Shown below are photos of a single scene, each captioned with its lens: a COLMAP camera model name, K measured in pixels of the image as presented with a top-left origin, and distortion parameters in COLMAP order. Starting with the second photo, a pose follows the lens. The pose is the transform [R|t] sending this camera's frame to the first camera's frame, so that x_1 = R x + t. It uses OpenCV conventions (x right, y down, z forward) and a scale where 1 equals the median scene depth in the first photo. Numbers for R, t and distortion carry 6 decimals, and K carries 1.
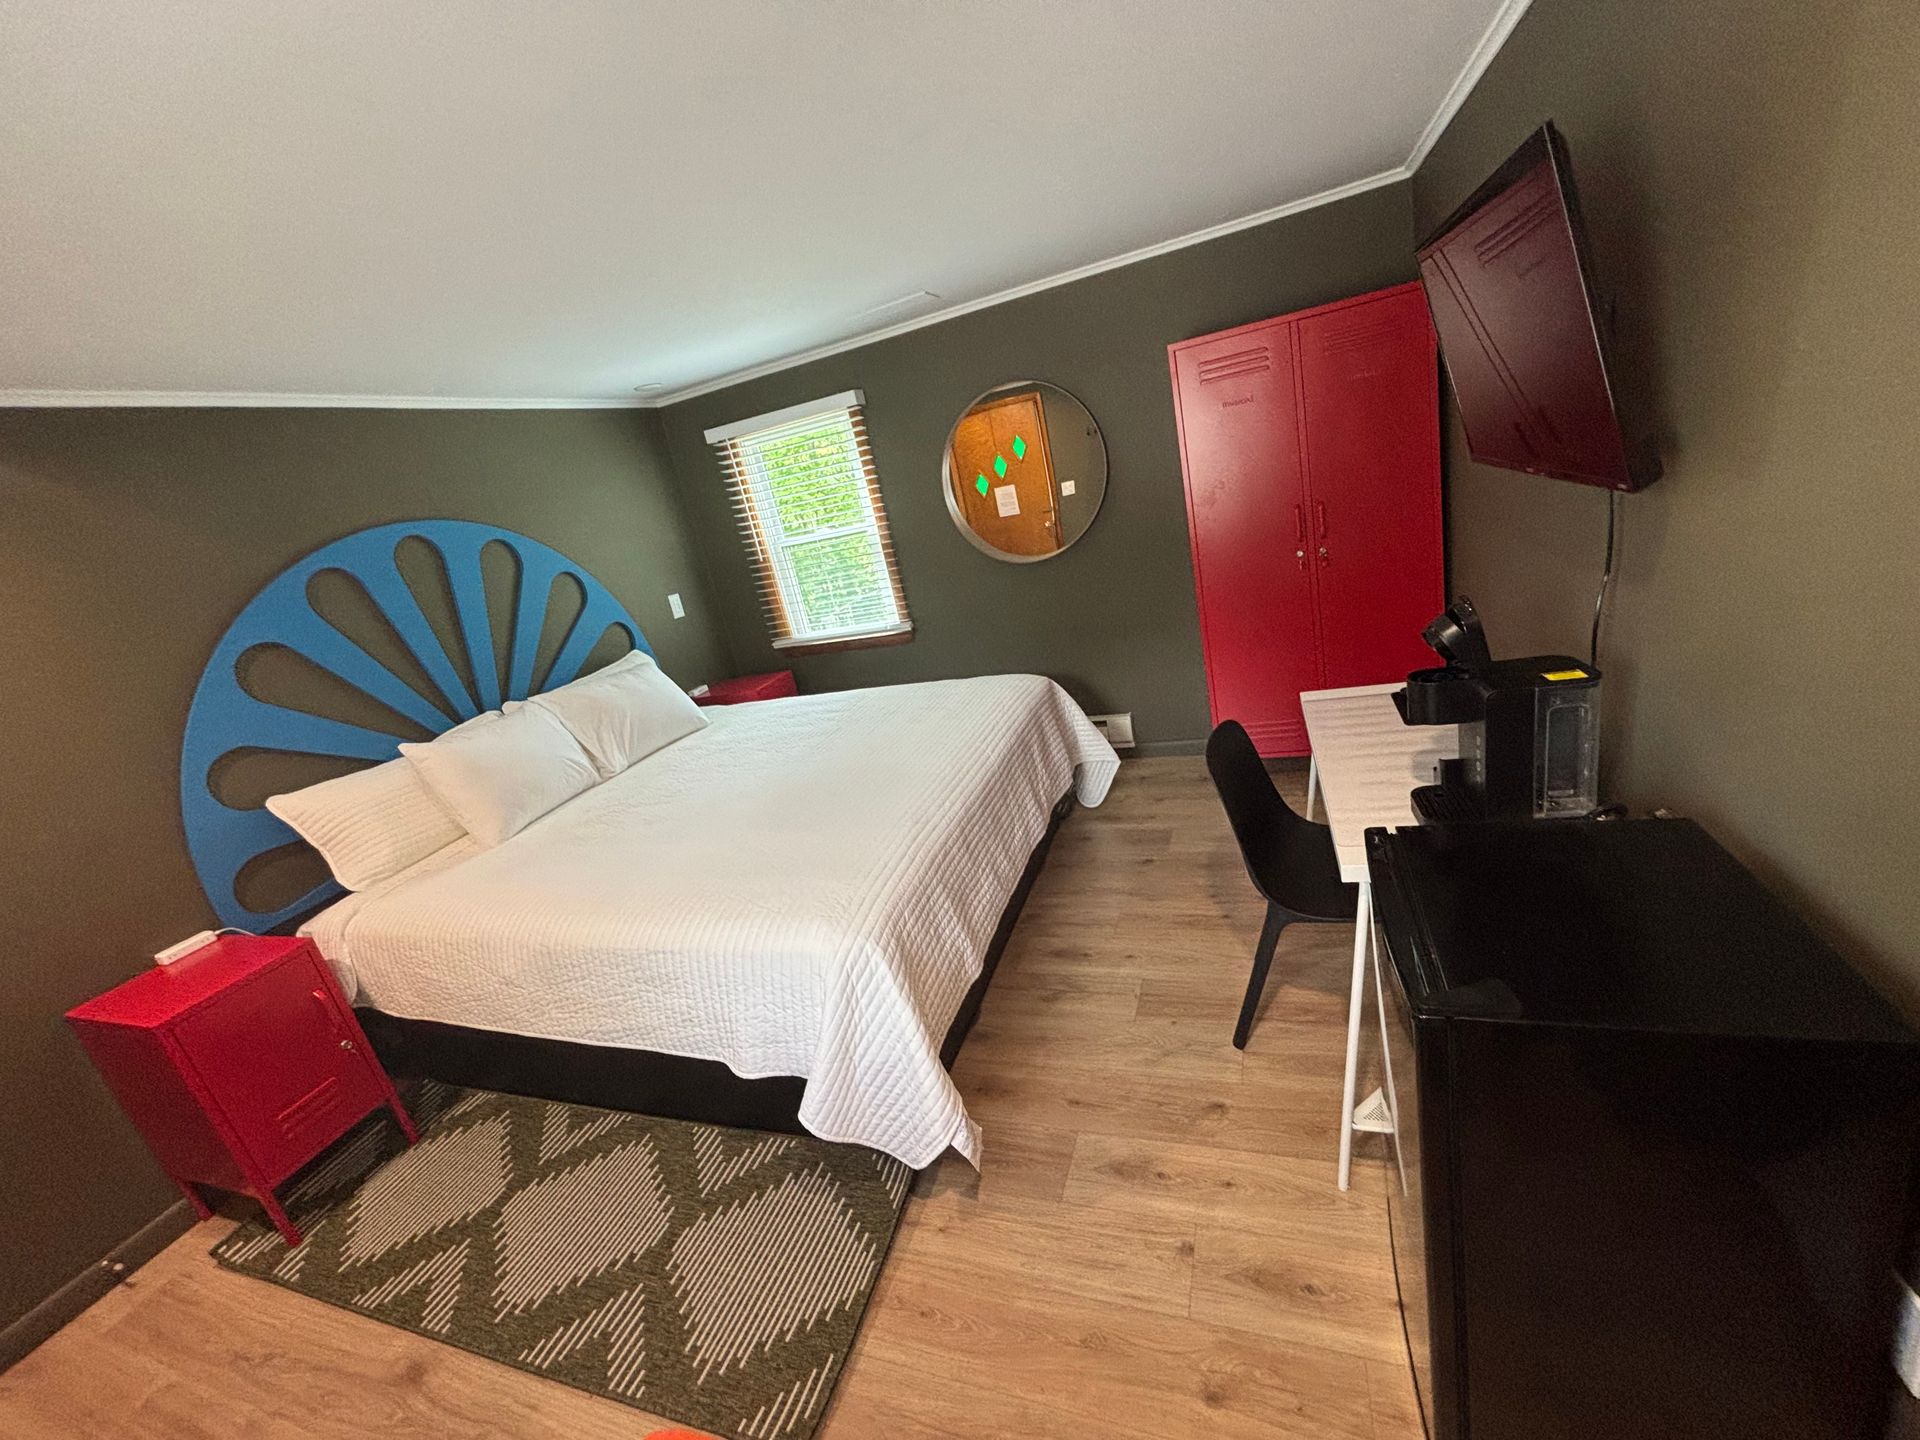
lens RADIAL K [[768.8, 0, 960.0], [0, 768.8, 720.0], [0, 0, 1]] dist [0.000589, 0.000193]
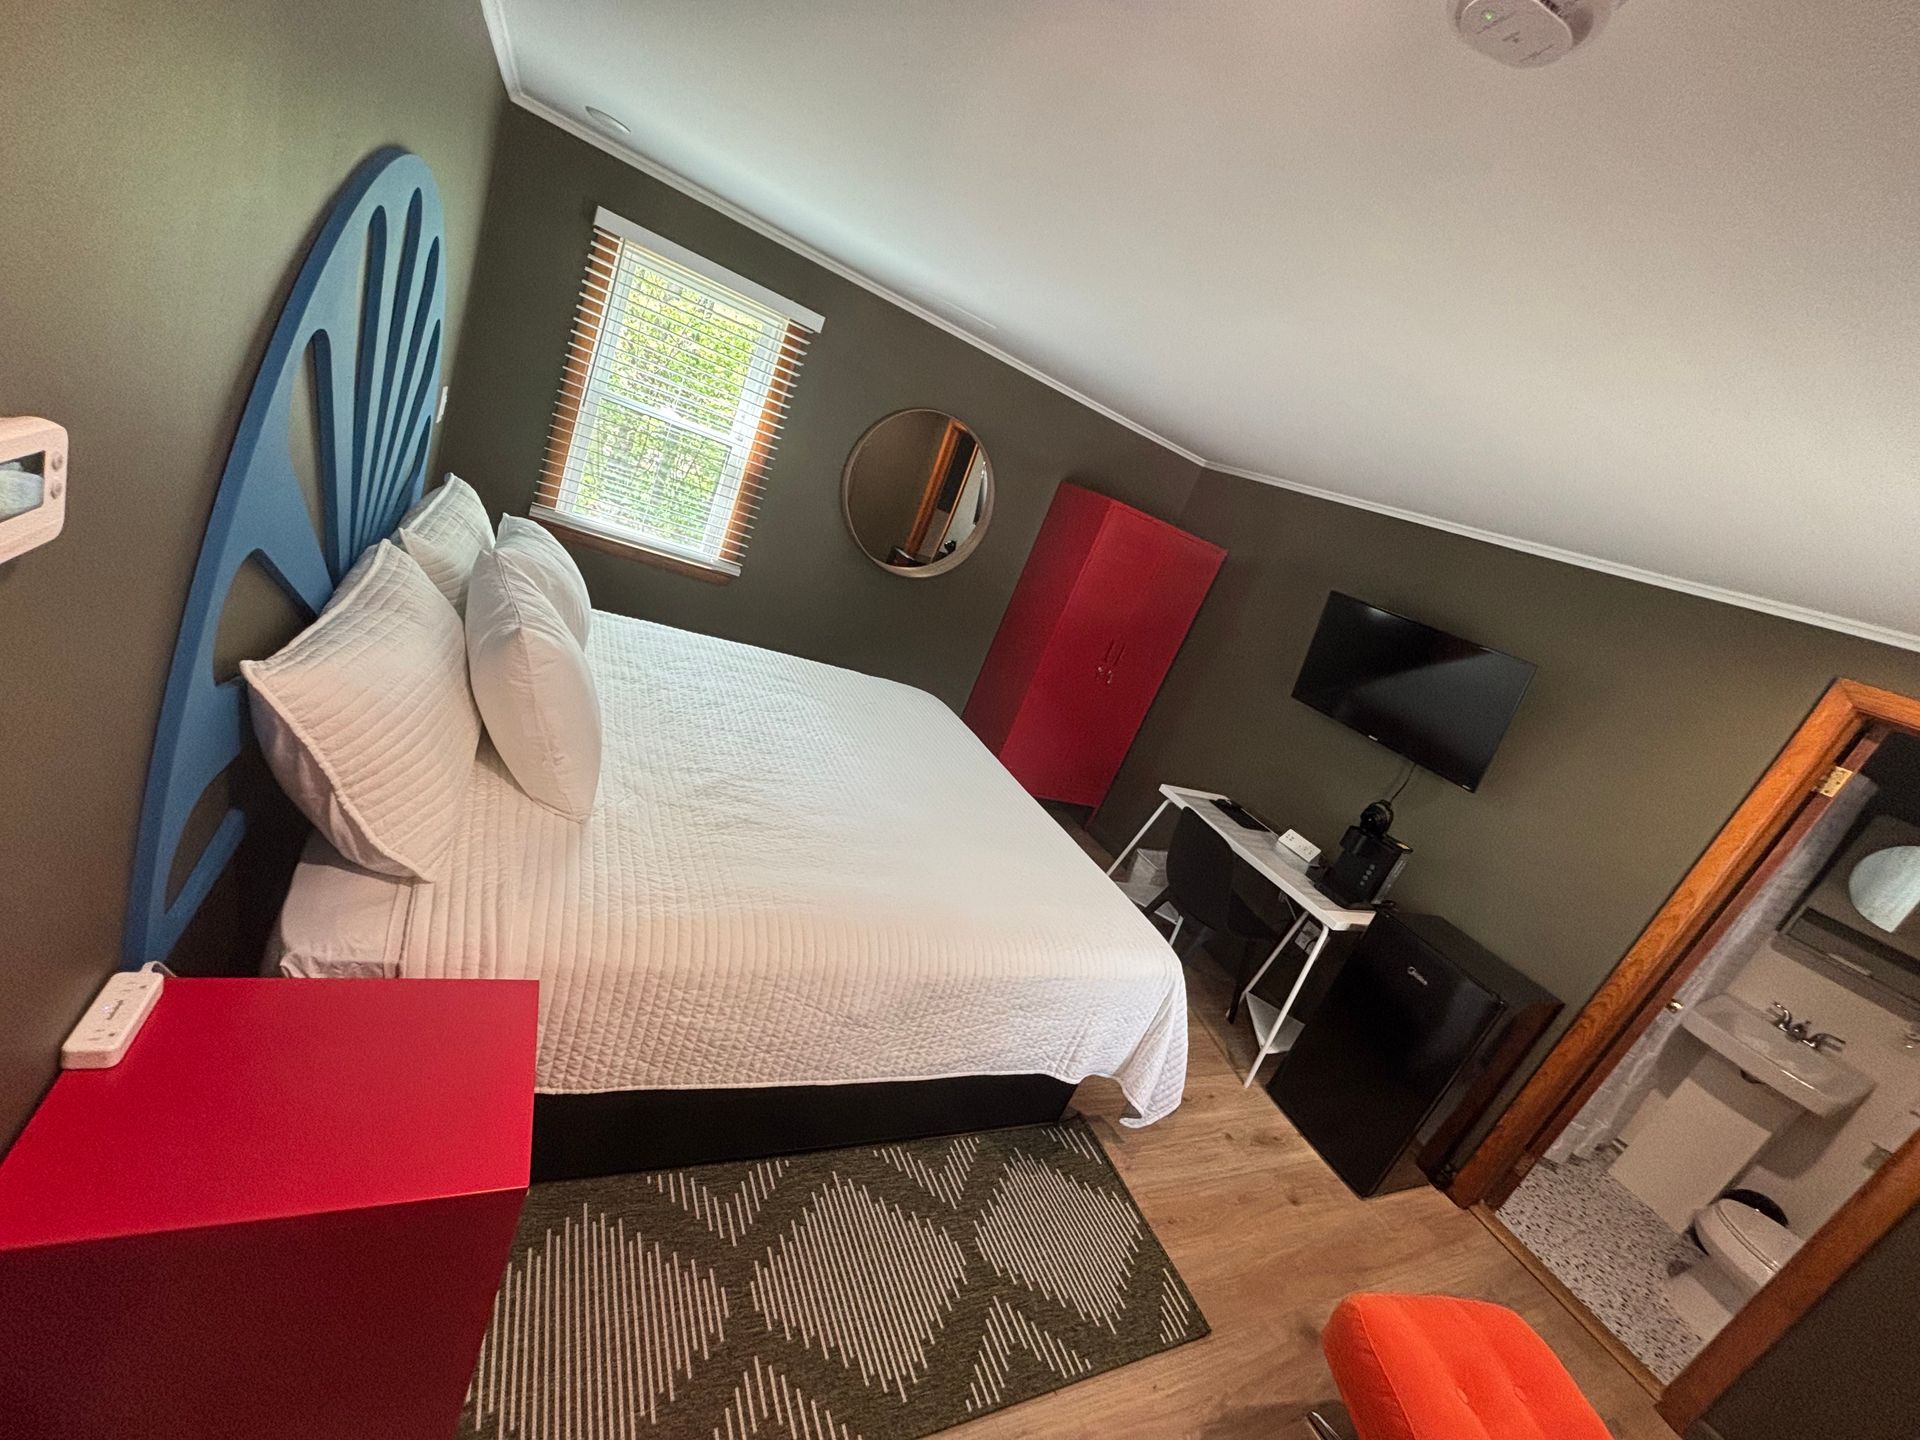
lens RADIAL K [[776.7, 0, 960.0], [0, 776.7, 720.0], [0, 0, 1]] dist [-0.000940, 0.000374]
pose [[0.549024, 0.209814, 0.809043, -0.975743], [-0.272769, 0.959959, -0.063848, 0.045460], [-0.790044, -0.185627, 0.584271, 0.384180]]
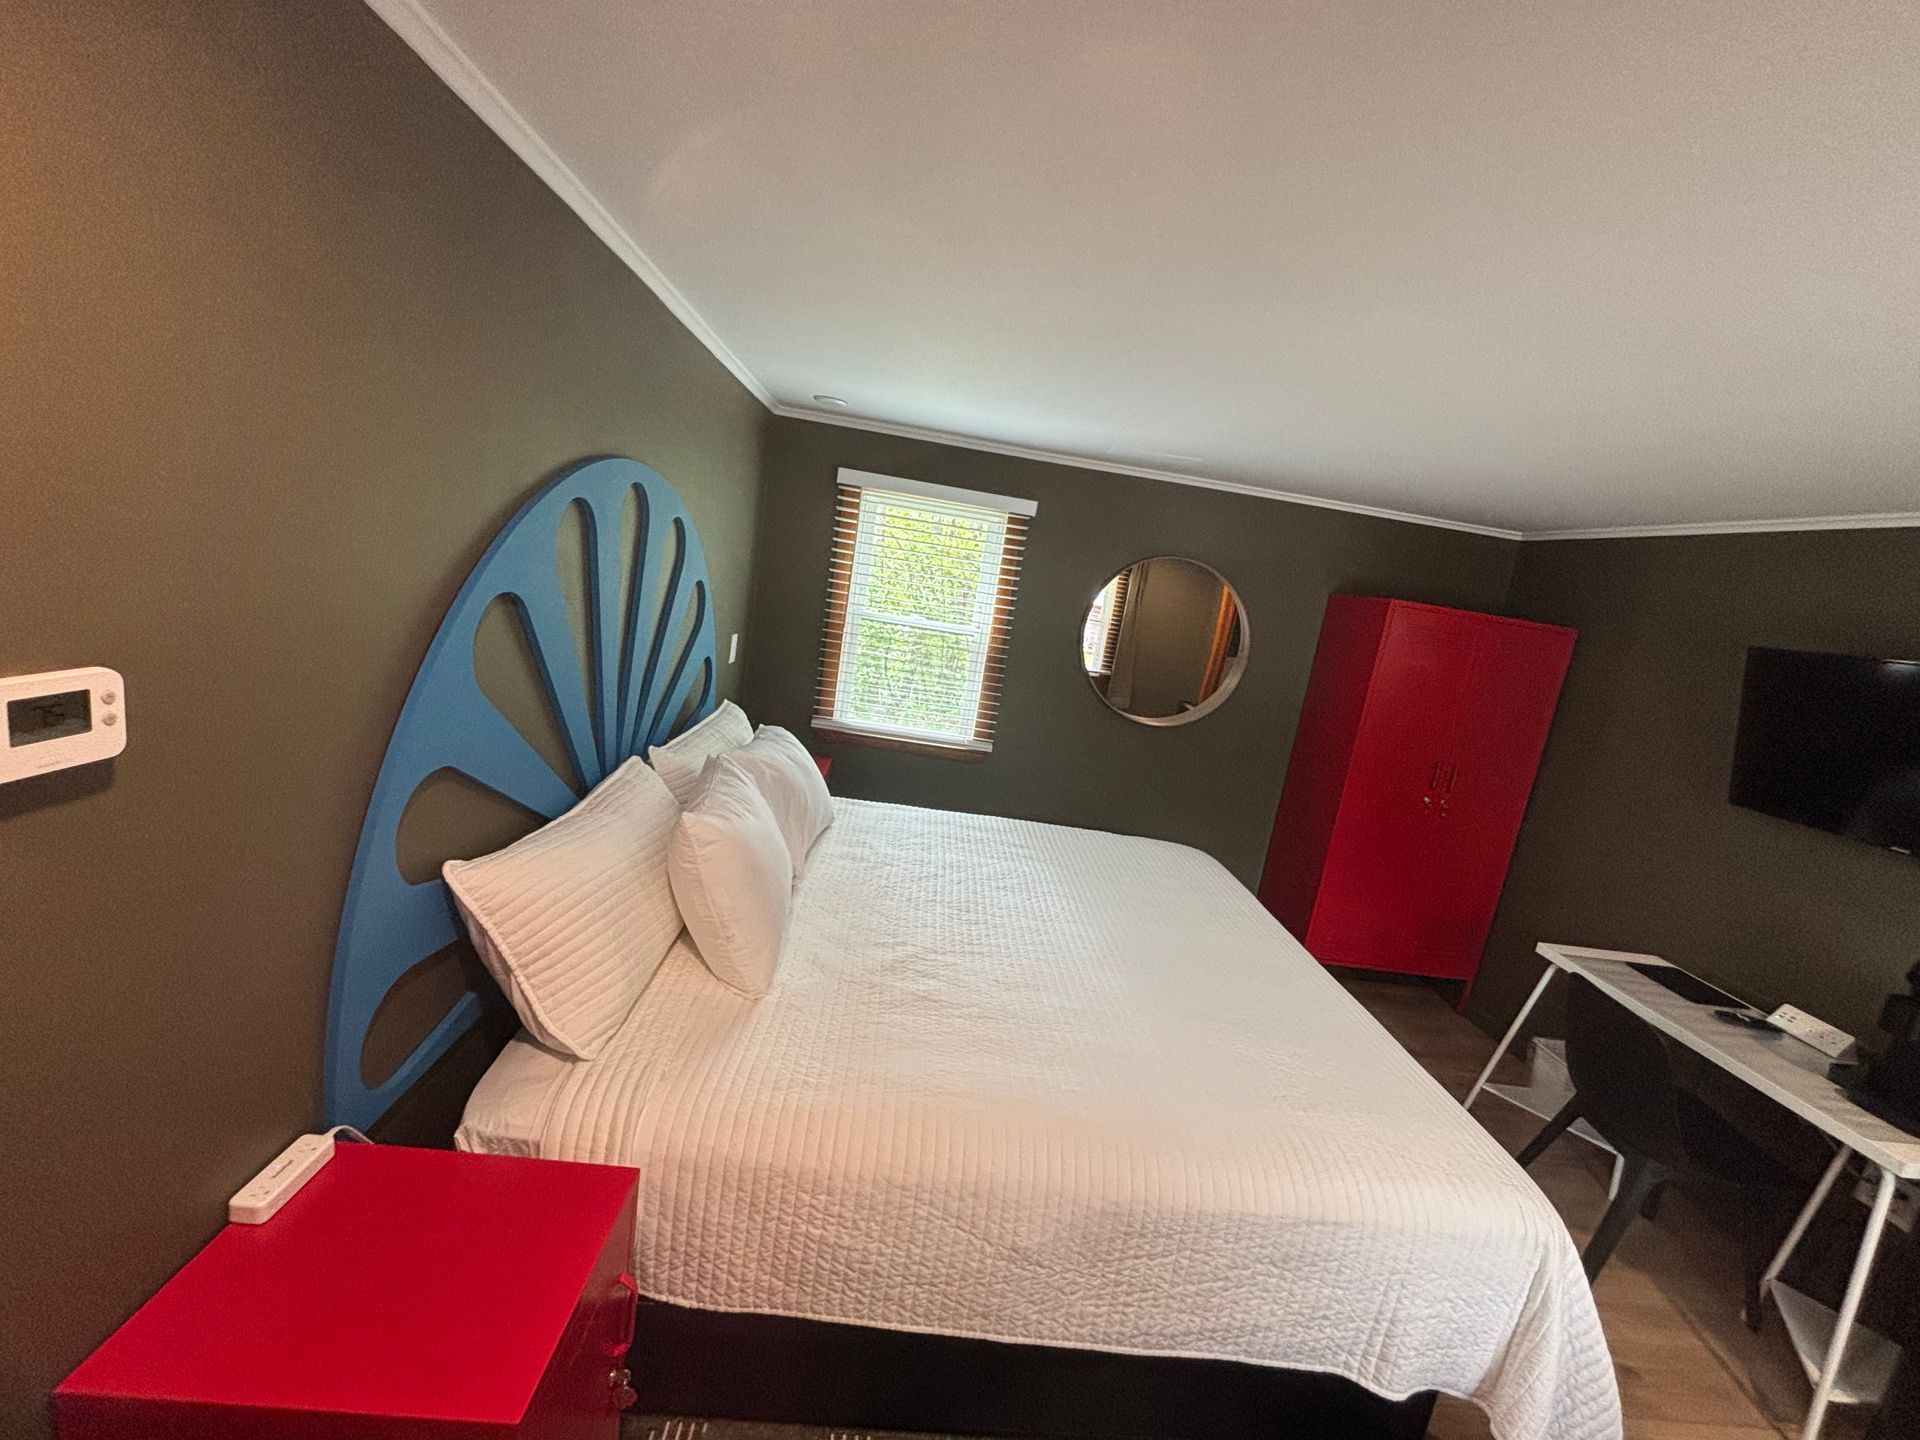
lens RADIAL K [[768.5, 0, 960.0], [0, 768.5, 720.0], [0, 0, 1]] dist [0.000099, 0.000315]
pose [[0.859045, 0.265400, 0.437727, -0.807843], [-0.207238, 0.962202, -0.176691, 0.023044], [-0.468076, 0.061072, 0.881576, 0.328926]]
